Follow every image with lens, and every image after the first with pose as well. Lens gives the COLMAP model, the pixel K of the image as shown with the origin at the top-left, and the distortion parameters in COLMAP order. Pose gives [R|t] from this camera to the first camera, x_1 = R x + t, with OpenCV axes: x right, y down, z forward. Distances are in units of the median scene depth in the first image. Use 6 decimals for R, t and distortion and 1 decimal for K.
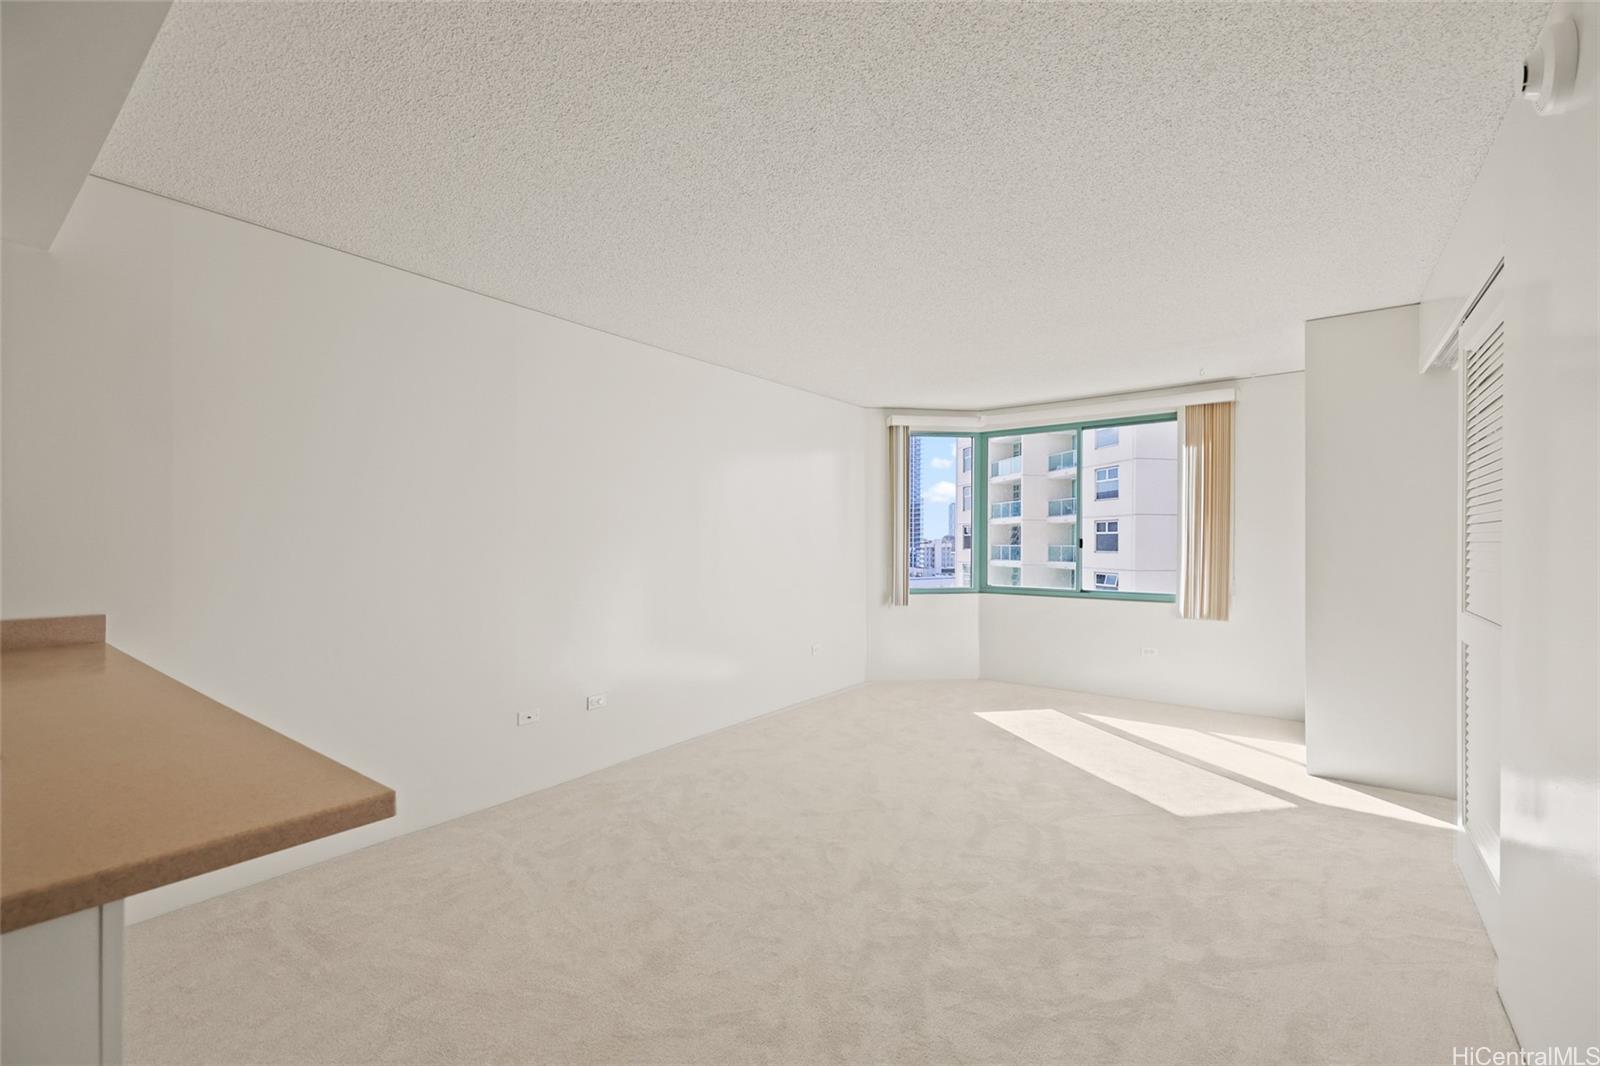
lens RADIAL K [[662.0, 0, 797.1], [0, 662.0, 545.3], [0, 0, 1]] dist [0.013092, -0.005146]
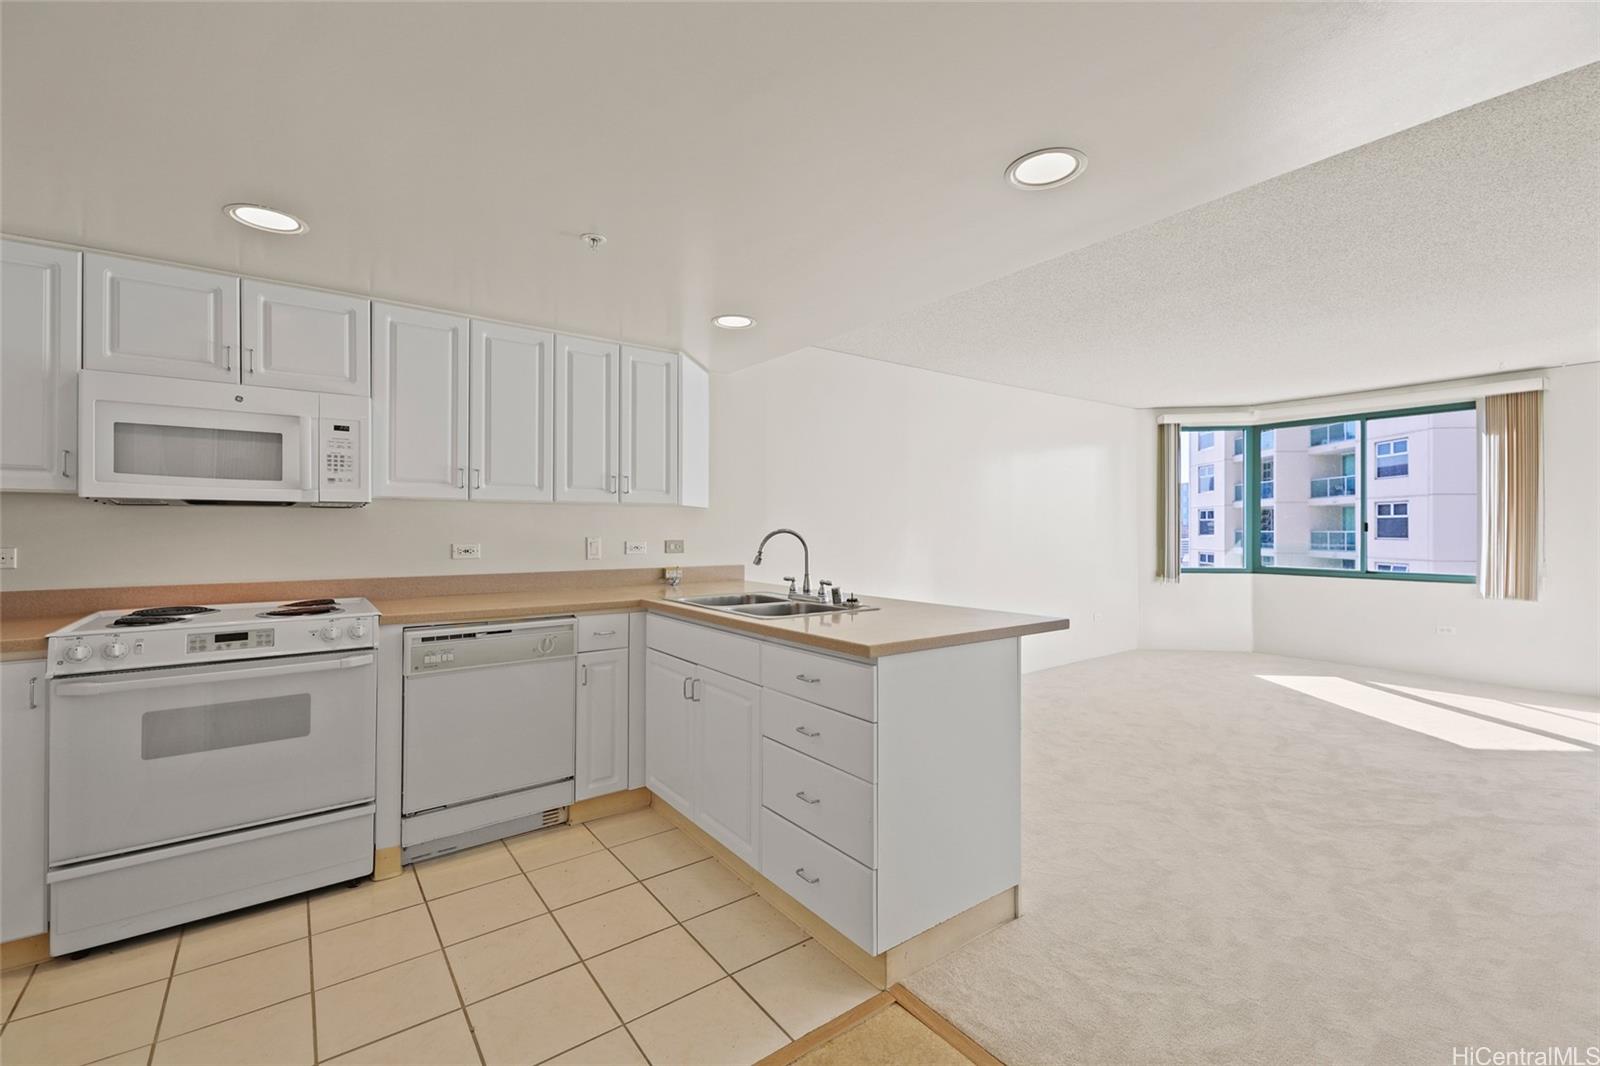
lens RADIAL K [[662.0, 0, 802.4], [0, 662.0, 524.1], [0, 0, 1]] dist [0.013092, -0.005146]
pose [[0.959011, -0.003549, -0.283346, -0.159966], [0.000384, 0.999937, -0.011226, 0.004727], [0.283368, 0.010657, 0.958952, -0.330338]]
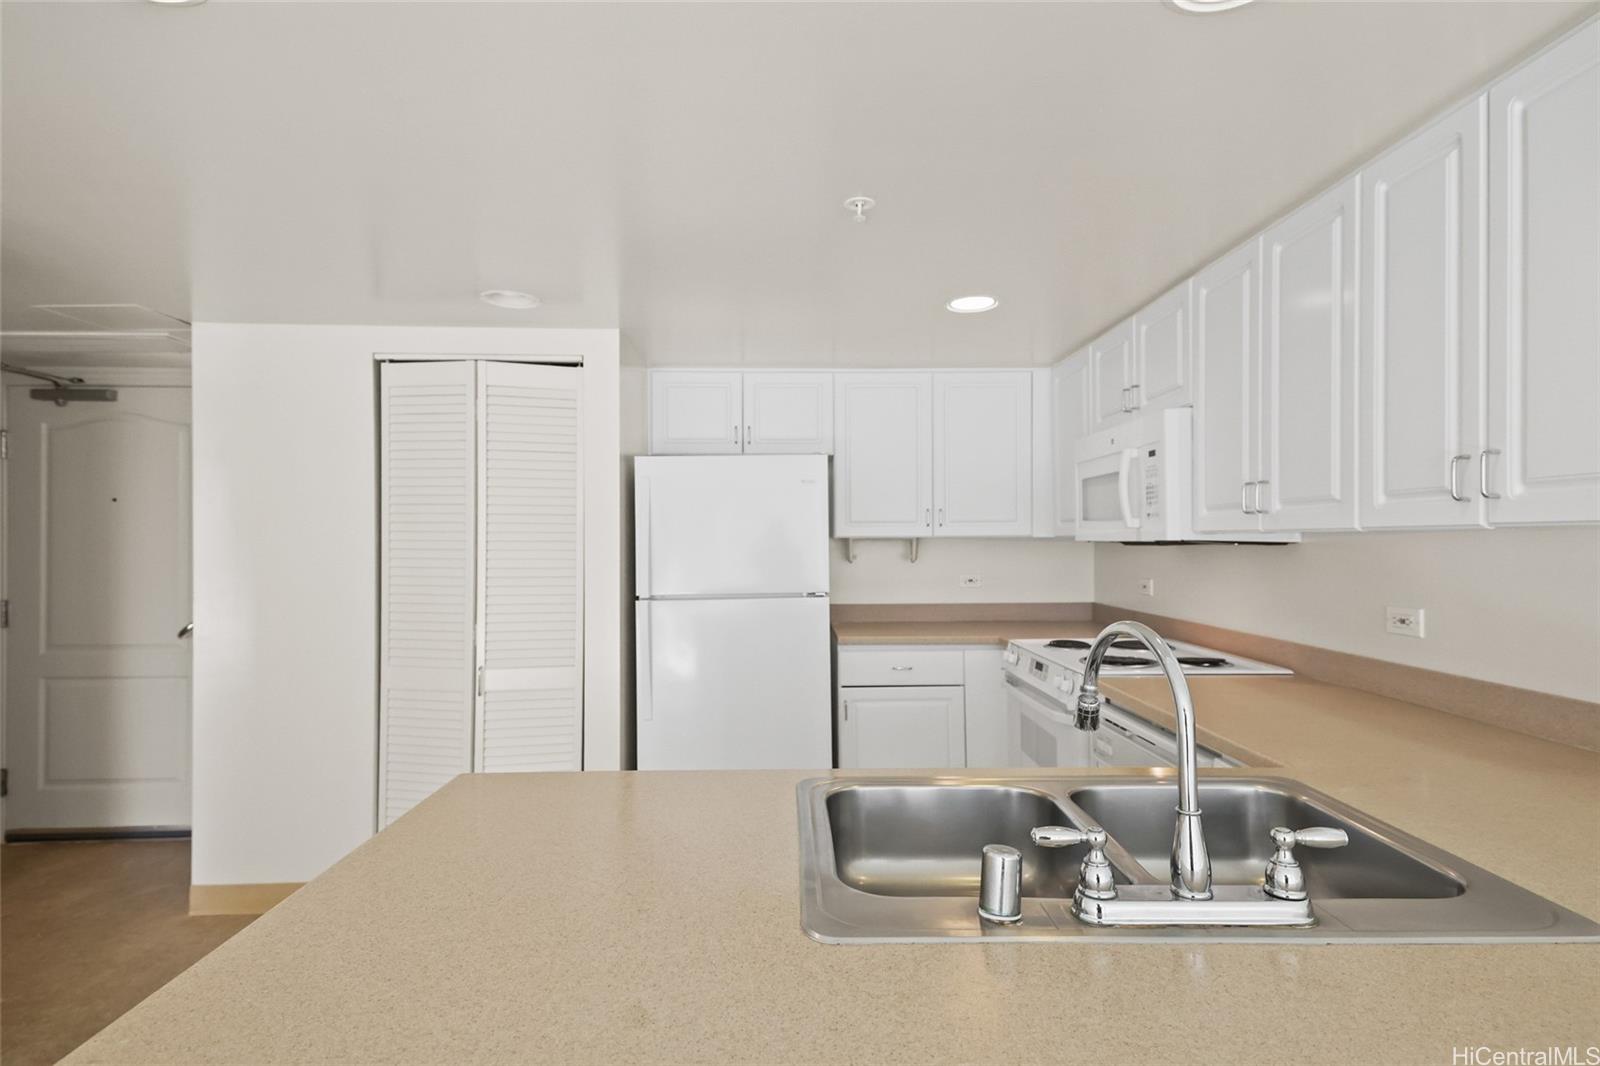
lens RADIAL K [[797.9, 0, 793.1], [0, 797.9, 541.0], [0, 0, 1]] dist [0.014685, 0.000534]
pose [[-0.794122, -0.000454, -0.607758, -0.144316], [-0.001301, 0.999999, 0.000953, -0.018553], [0.607757, 0.001547, -0.794122, 0.337960]]
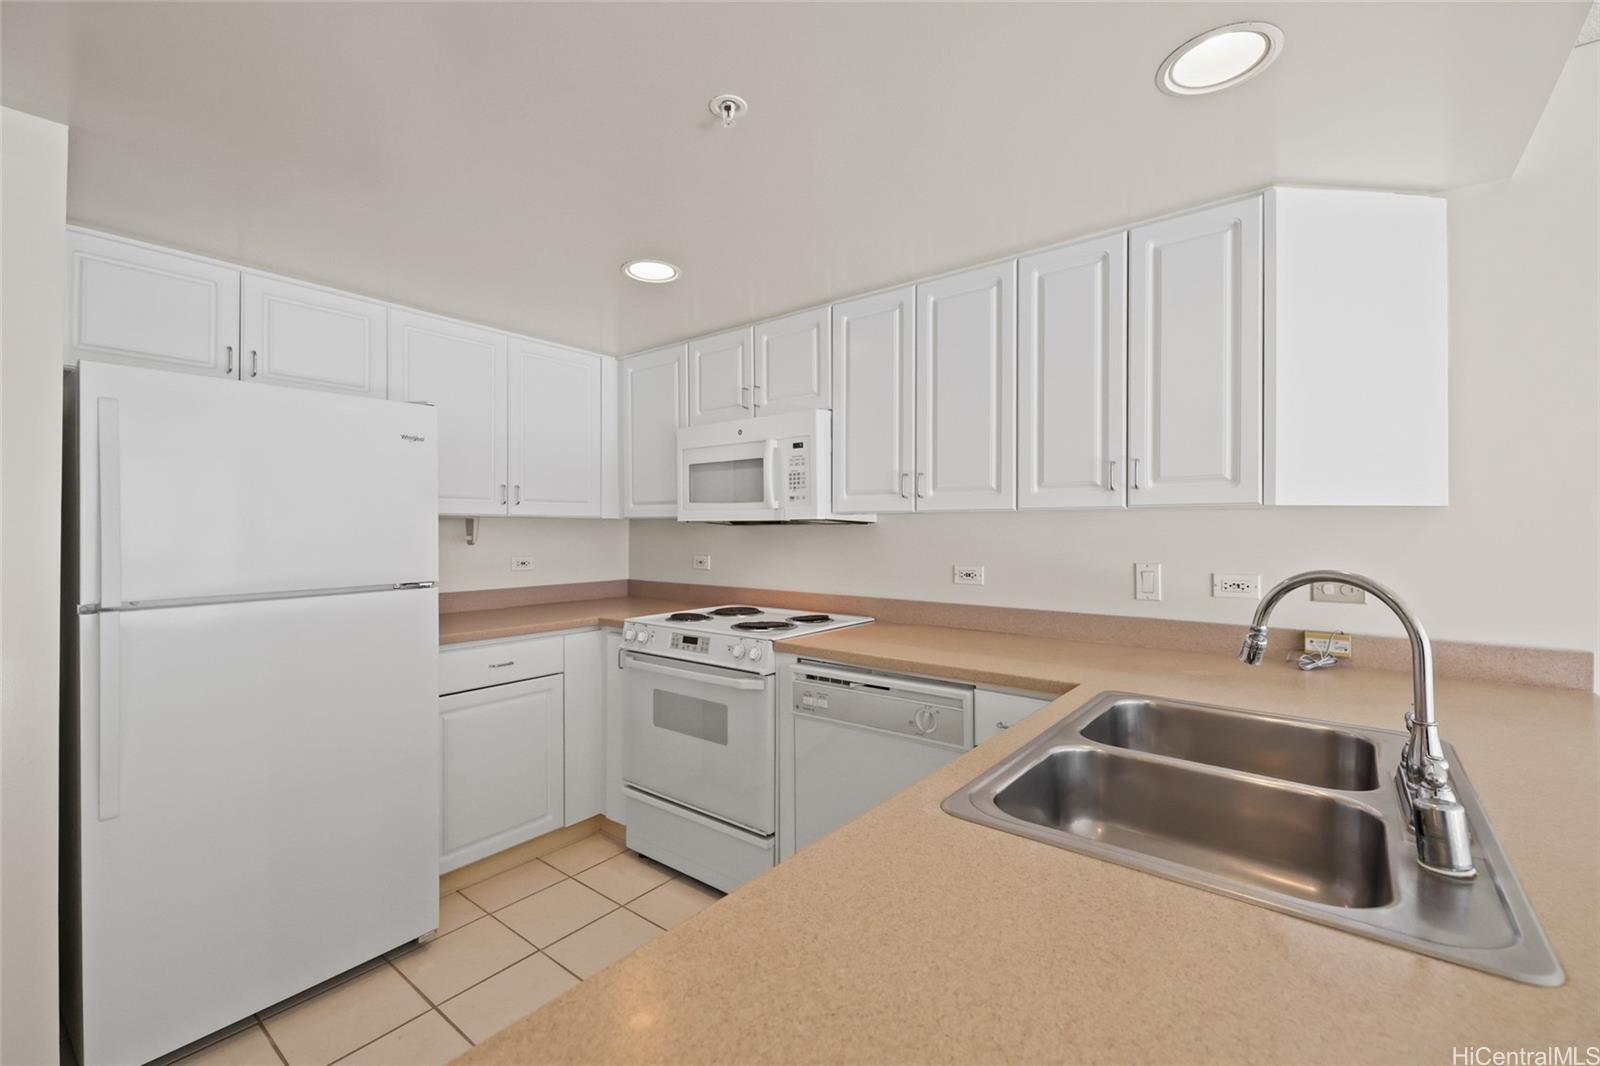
lens RADIAL K [[662.0, 0, 805.6], [0, 662.0, 527.4], [0, 0, 1]] dist [0.013092, -0.005146]
pose [[-0.019109, -0.007952, -0.999786, -0.139621], [-0.004962, 0.999957, -0.007859, -0.008454], [0.999805, 0.004811, -0.019148, 0.080072]]
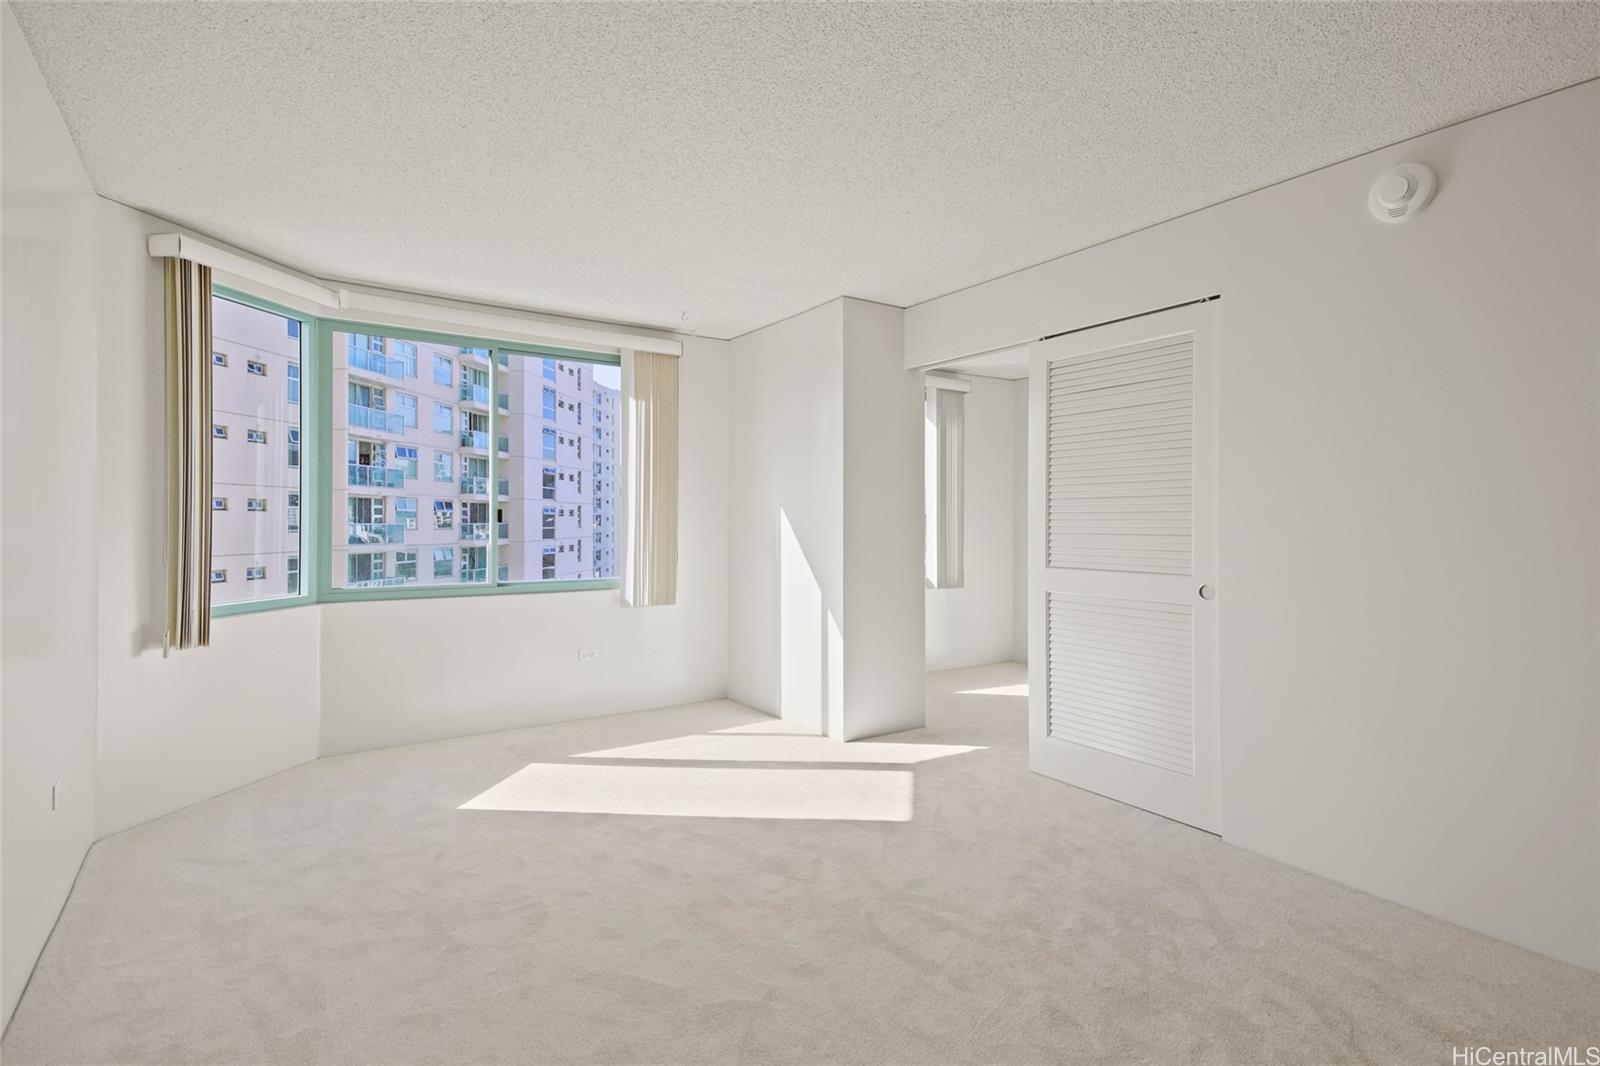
lens RADIAL K [[797.9, 0, 798.3], [0, 797.9, 537.0], [0, 0, 1]] dist [0.014685, 0.000534]
pose [[0.323879, -0.020998, 0.945866, -0.307114], [0.001870, 0.999766, 0.021554, 0.001514], [-0.946097, -0.005212, 0.323842, 0.504628]]
